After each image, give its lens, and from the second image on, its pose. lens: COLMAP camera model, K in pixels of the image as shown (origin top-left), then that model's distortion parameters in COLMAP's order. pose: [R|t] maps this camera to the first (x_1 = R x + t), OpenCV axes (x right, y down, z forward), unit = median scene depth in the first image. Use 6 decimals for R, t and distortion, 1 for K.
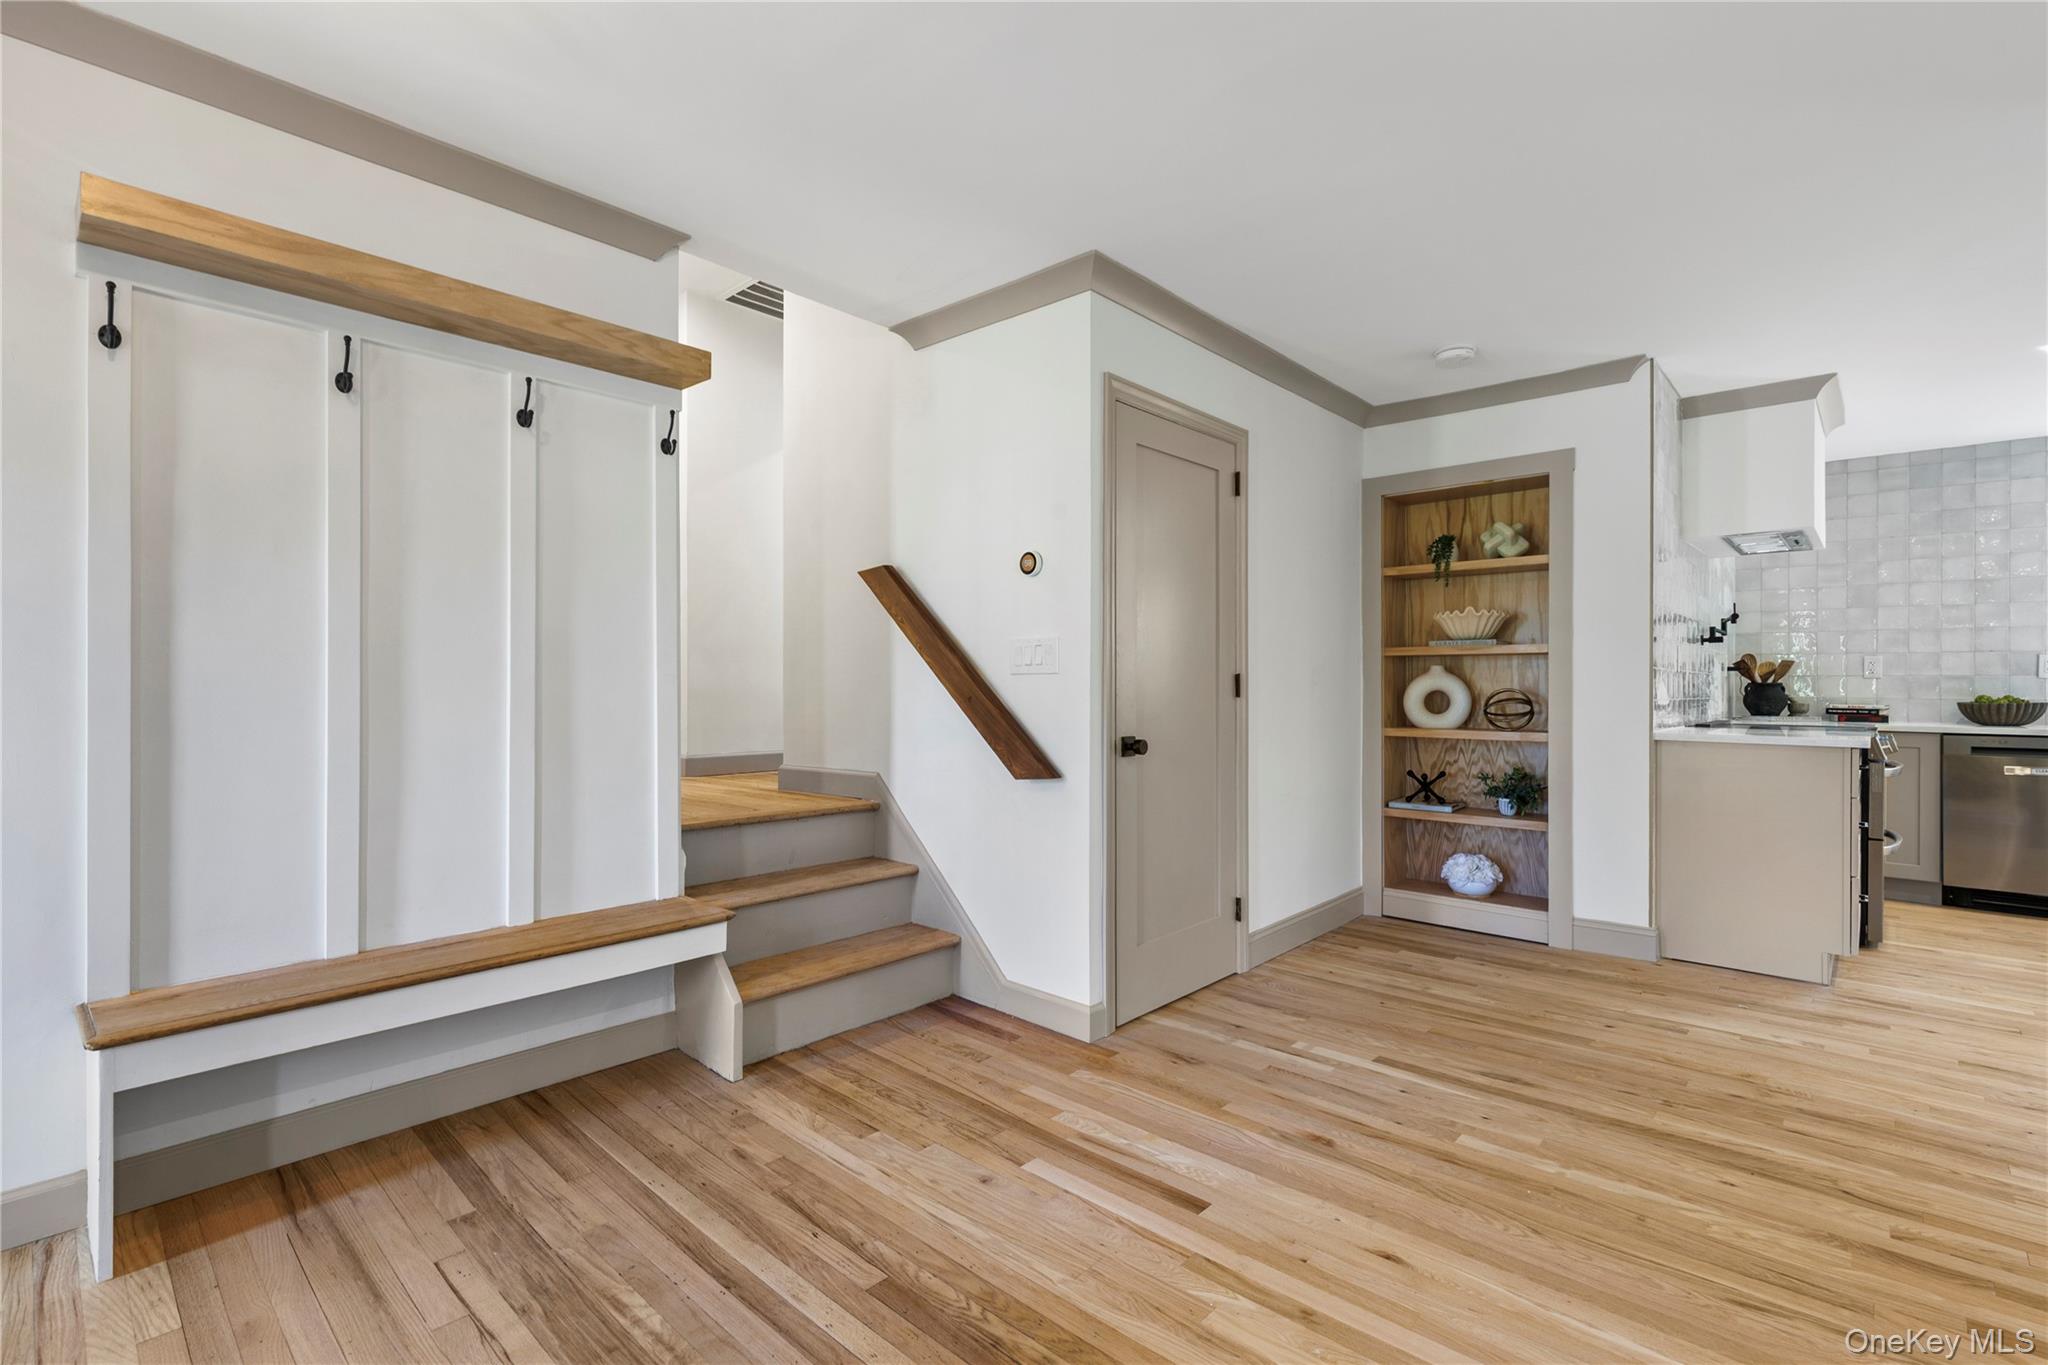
lens RADIAL K [[932.2, 0, 1041.3], [0, 932.2, 683.3], [0, 0, 1]] dist [0.001885, -0.000668]
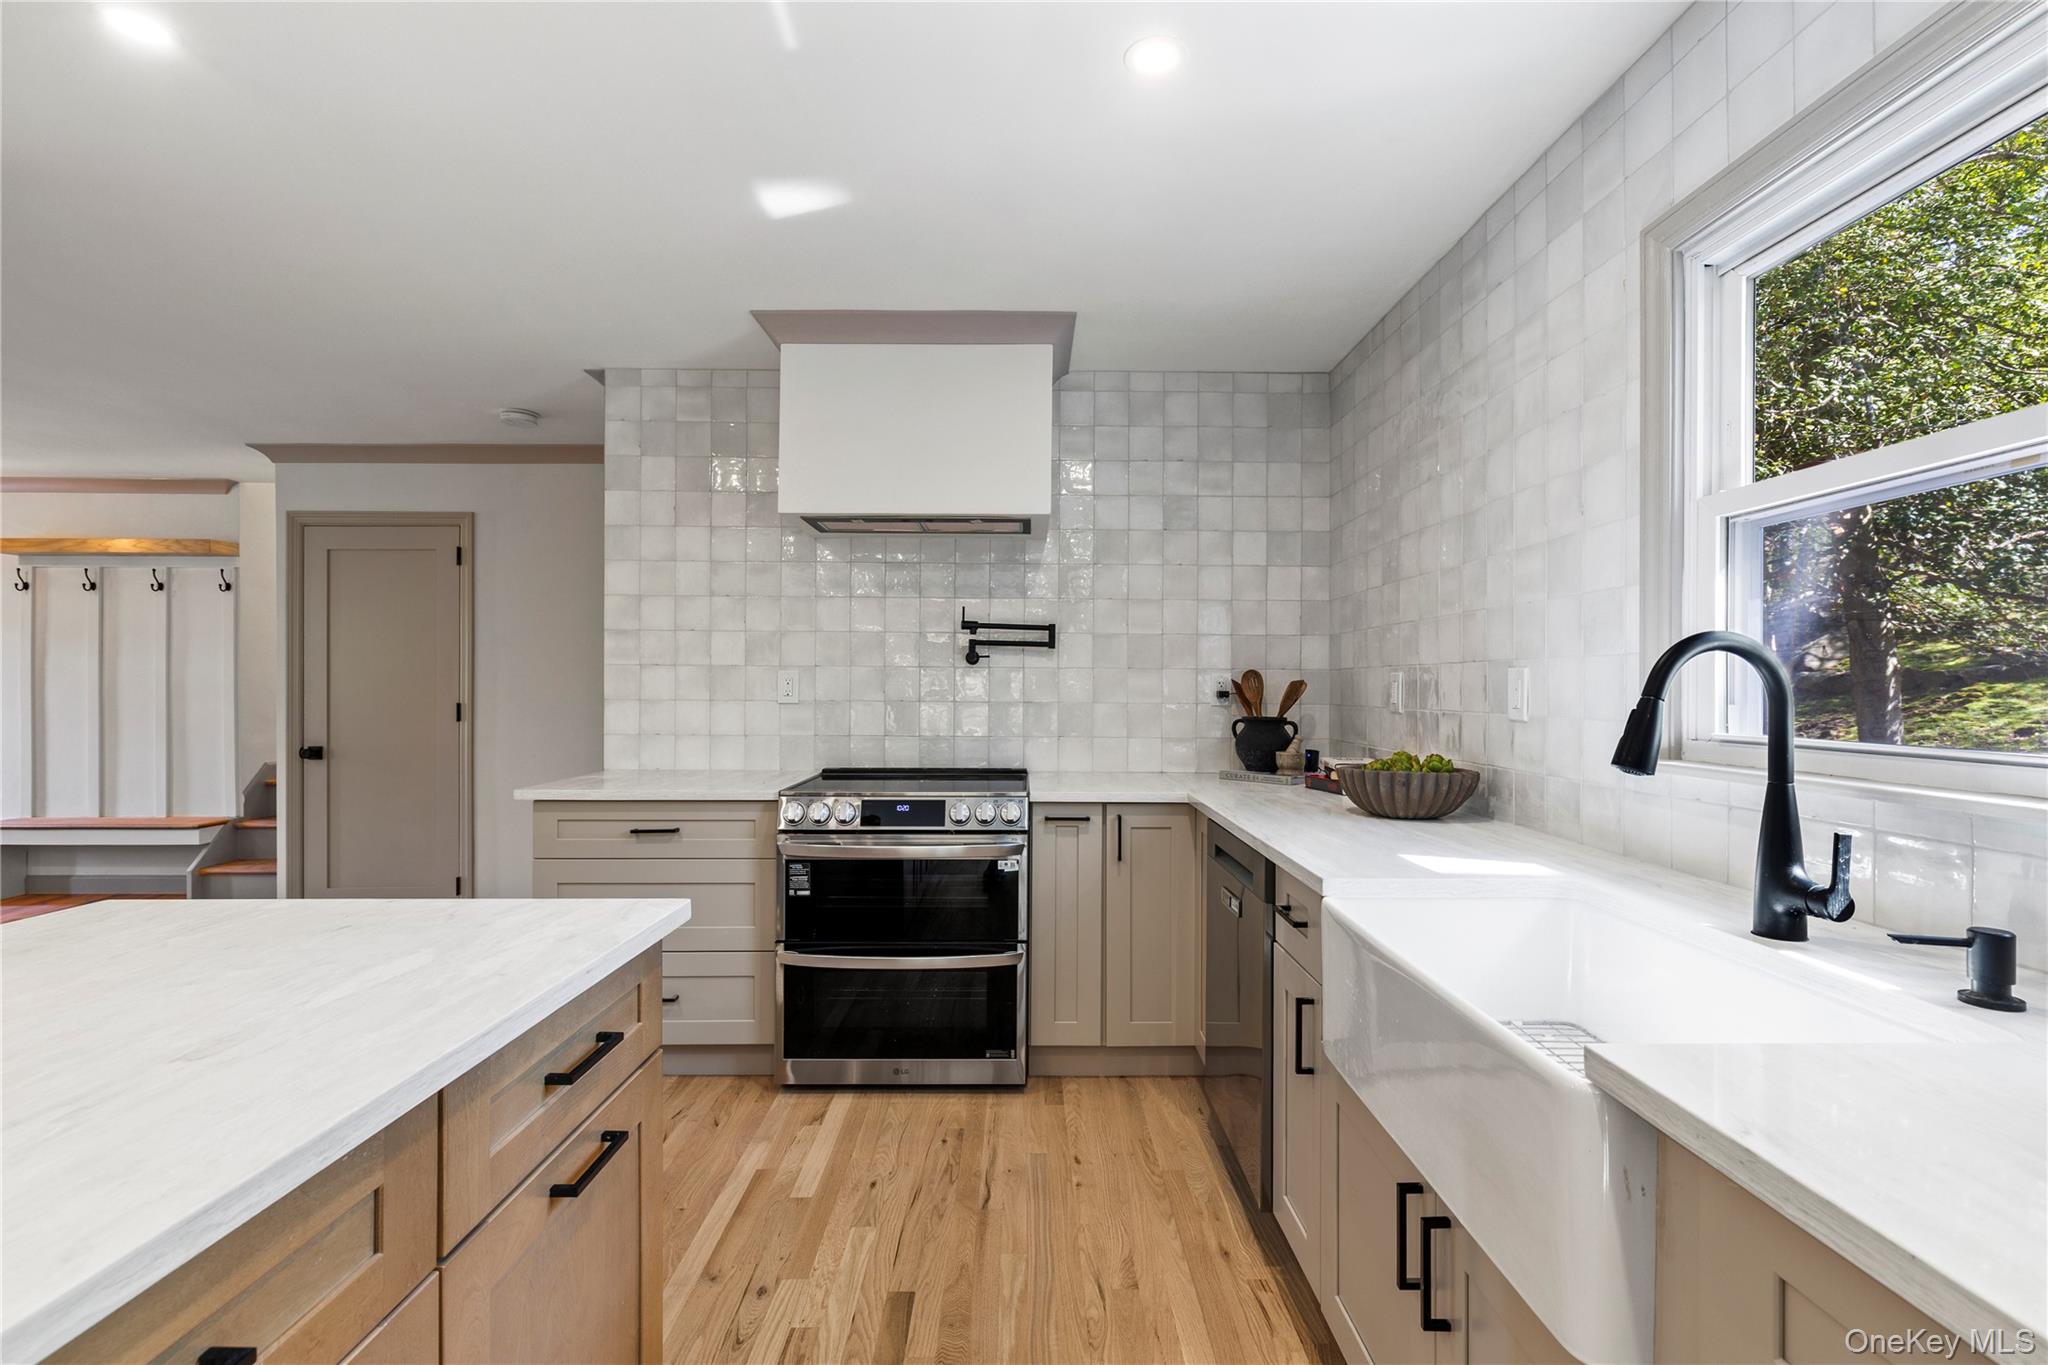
lens RADIAL K [[914.4, 0, 1041.9], [0, 914.4, 689.7], [0, 0, 1]] dist [-0.001289, -0.000256]
pose [[0.684824, 0.000161, -0.728709, 2.054840], [0.000534, 1.000000, 0.000723, -0.035468], [0.728709, -0.000884, 0.684823, 0.877467]]
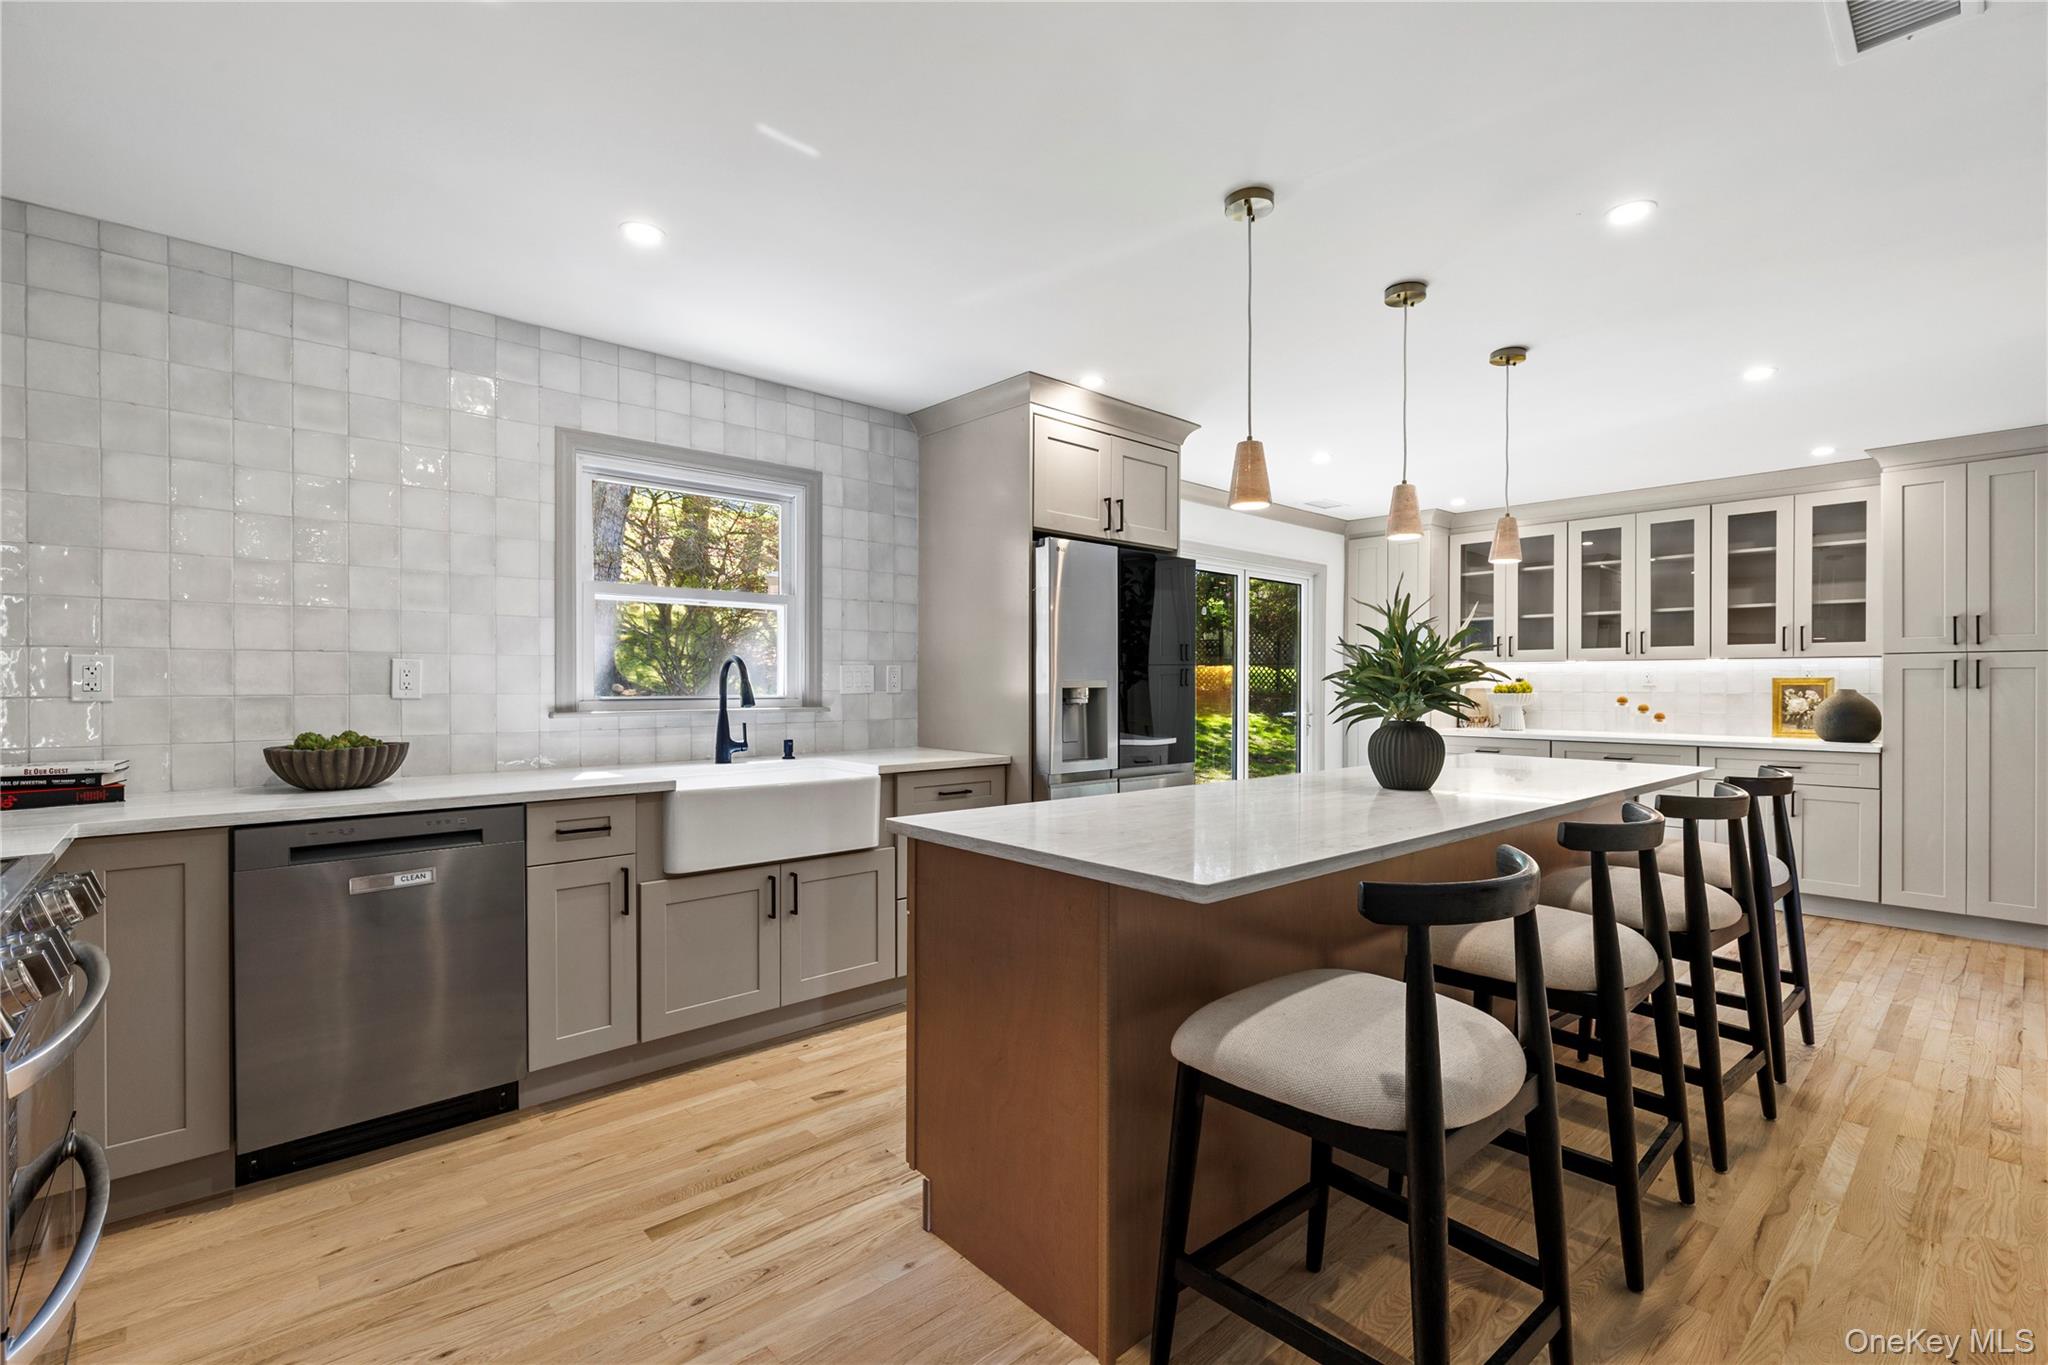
lens RADIAL K [[914.4, 0, 1041.9], [0, 914.4, 689.7], [0, 0, 1]] dist [-0.001289, -0.000256]
pose [[0.094194, -0.009667, 0.995507, 0.878656], [-0.001187, 0.999951, 0.009822, -0.029344], [-0.995553, -0.002107, 0.094178, 0.886559]]
